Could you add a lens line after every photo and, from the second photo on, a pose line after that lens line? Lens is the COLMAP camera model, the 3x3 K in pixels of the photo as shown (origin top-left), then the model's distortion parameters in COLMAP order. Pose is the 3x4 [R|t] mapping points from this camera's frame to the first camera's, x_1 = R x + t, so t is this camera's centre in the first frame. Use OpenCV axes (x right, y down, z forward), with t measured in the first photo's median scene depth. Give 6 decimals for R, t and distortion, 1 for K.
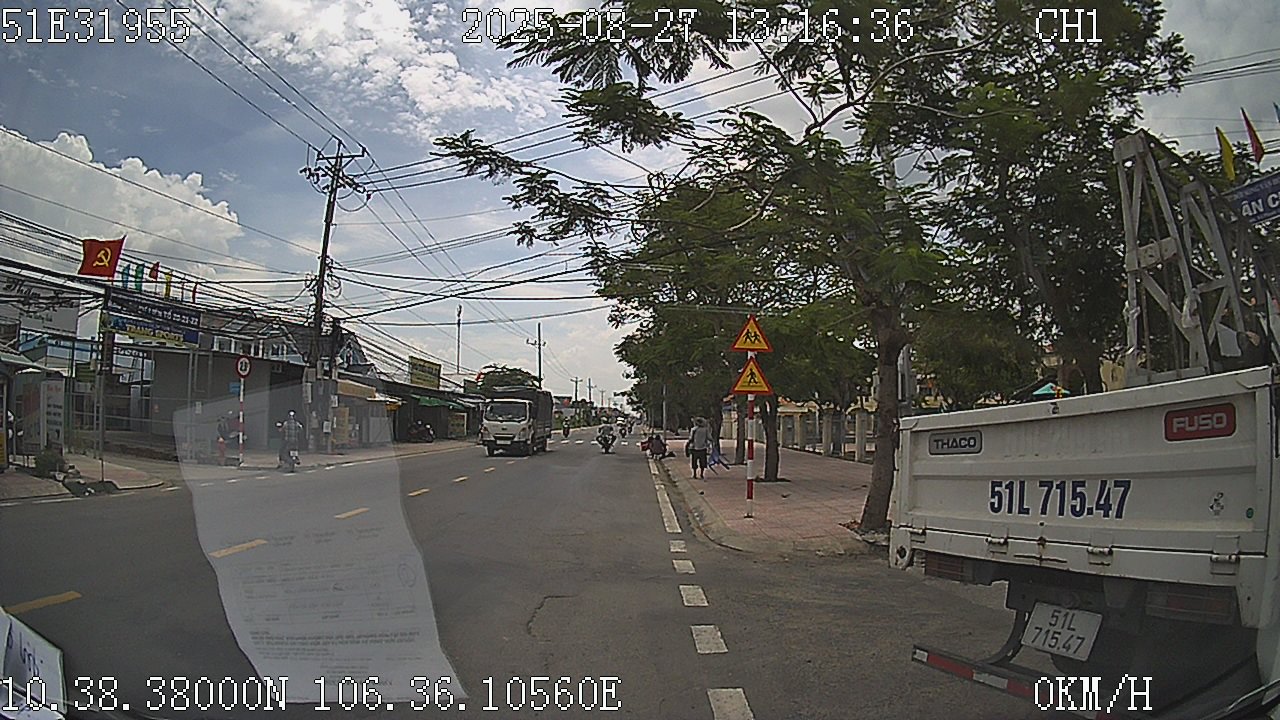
lens RADIAL K [[684.2, 0, 640.0], [0, 684.2, 360.0], [0, 0, 1]] dist [-0.269478, 0.051325]
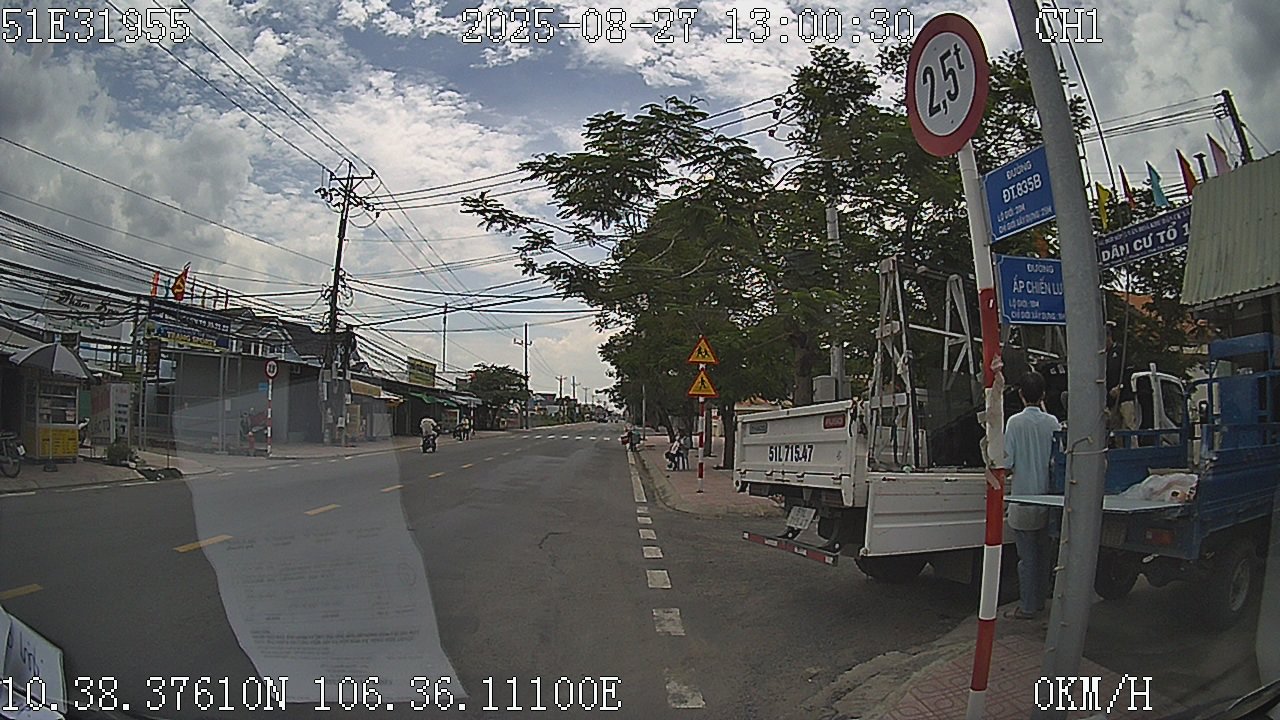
lens RADIAL K [[684.2, 0, 640.0], [0, 684.2, 360.0], [0, 0, 1]] dist [-0.269478, 0.051325]
pose [[0.999706, 0.005756, 0.023535, 0.006750], [-0.005852, 0.999975, 0.003994, -0.011282], [-0.023511, -0.004130, 0.999715, -0.136861]]
